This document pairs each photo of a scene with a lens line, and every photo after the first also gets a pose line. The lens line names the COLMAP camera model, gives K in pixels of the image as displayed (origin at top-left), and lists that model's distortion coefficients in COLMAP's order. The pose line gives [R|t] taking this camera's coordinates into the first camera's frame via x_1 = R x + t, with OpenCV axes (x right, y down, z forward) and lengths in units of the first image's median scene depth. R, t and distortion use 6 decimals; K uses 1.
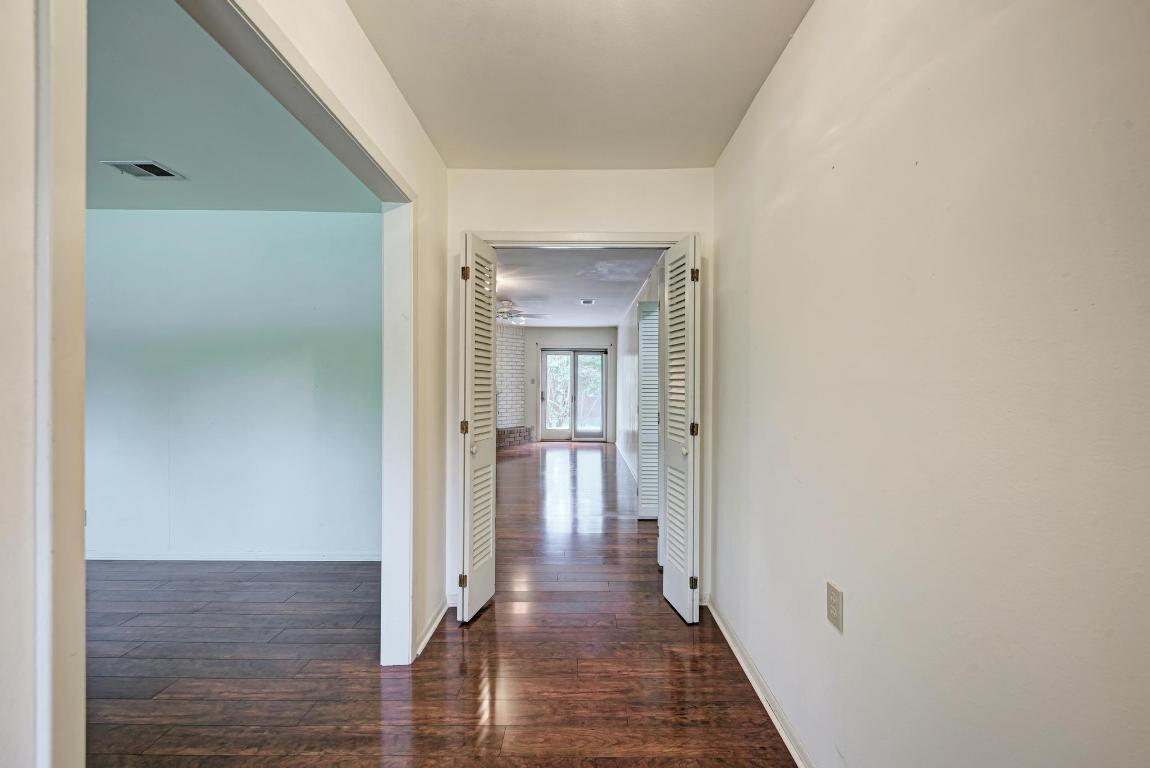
lens RADIAL K [[419.9, 0, 581.1], [0, 419.9, 384.3], [0, 0, 1]] dist [0.011283, -0.000563]
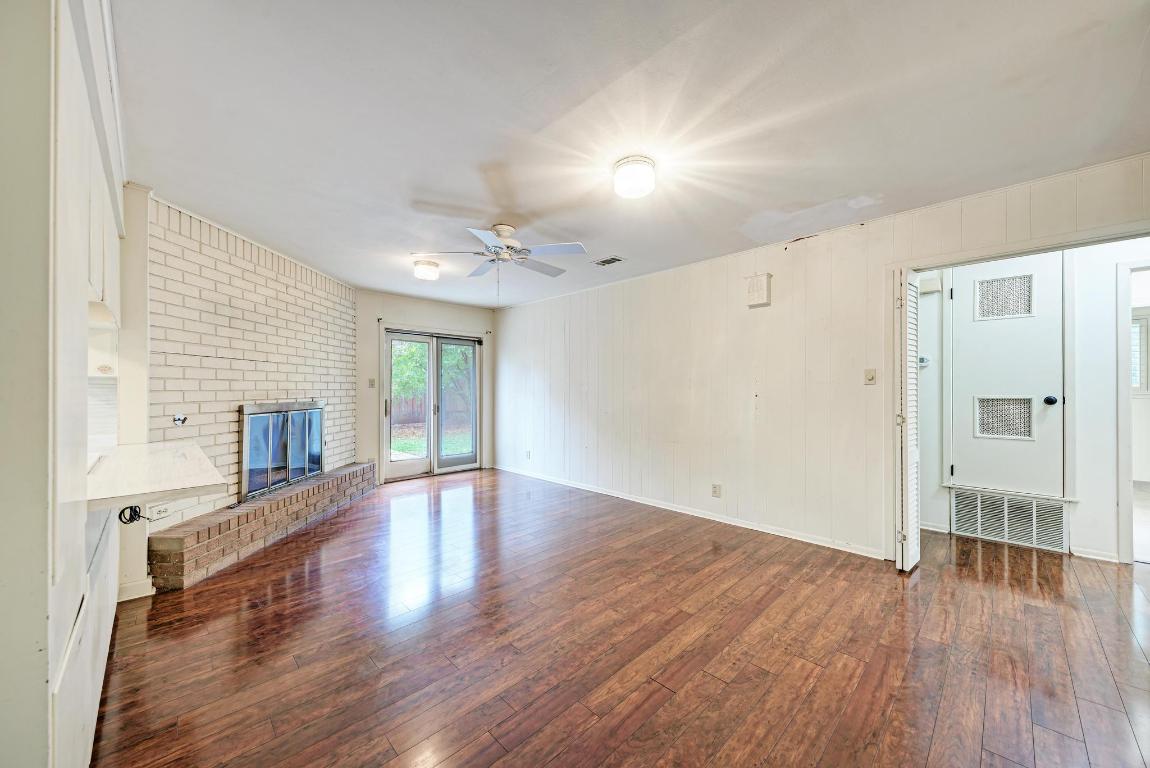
lens RADIAL K [[419.9, 0, 585.2], [0, 419.9, 390.5], [0, 0, 1]] dist [0.011283, -0.000563]
pose [[0.683498, -0.008906, 0.729898, -0.339071], [0.001419, 0.999940, 0.010872, -0.002467], [-0.729951, -0.006396, 0.683470, 0.383778]]
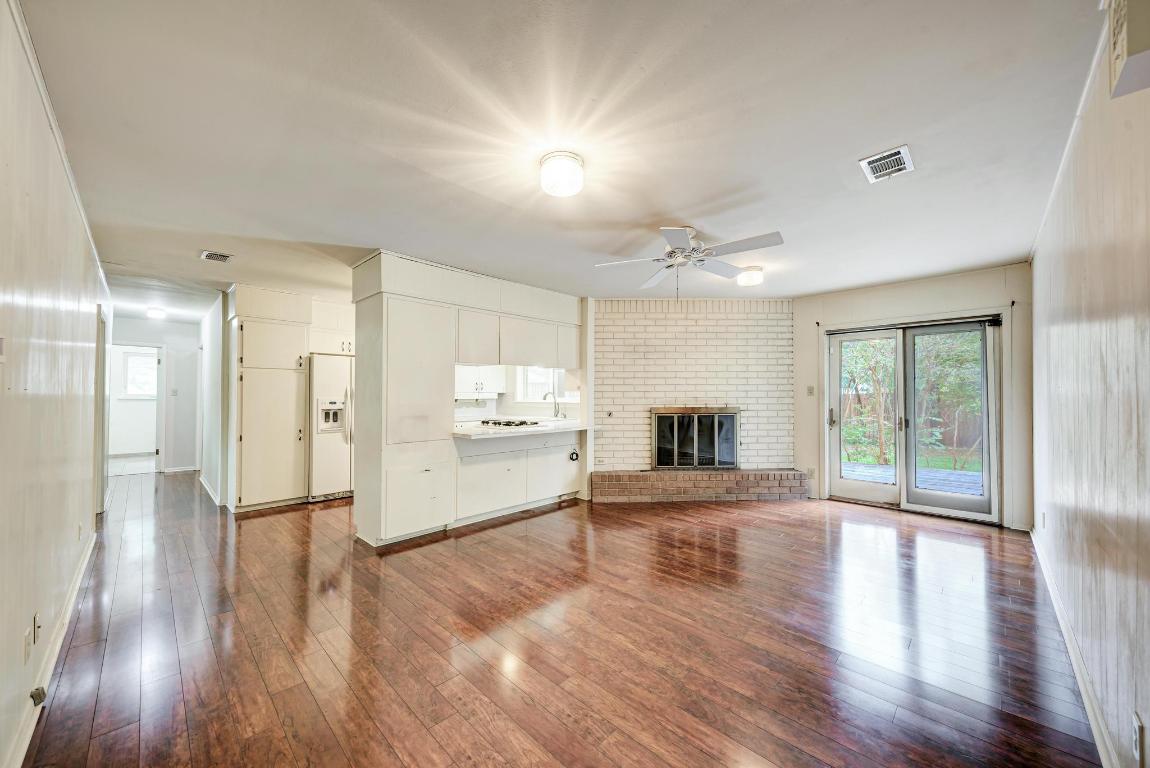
lens RADIAL K [[419.9, 0, 569.0], [0, 419.9, 390.4], [0, 0, 1]] dist [0.011283, -0.000563]
pose [[0.723638, -0.015900, -0.689997, 0.041188], [0.008435, 0.999864, -0.014194, -0.001946], [0.690129, 0.004451, 0.723673, 0.366142]]
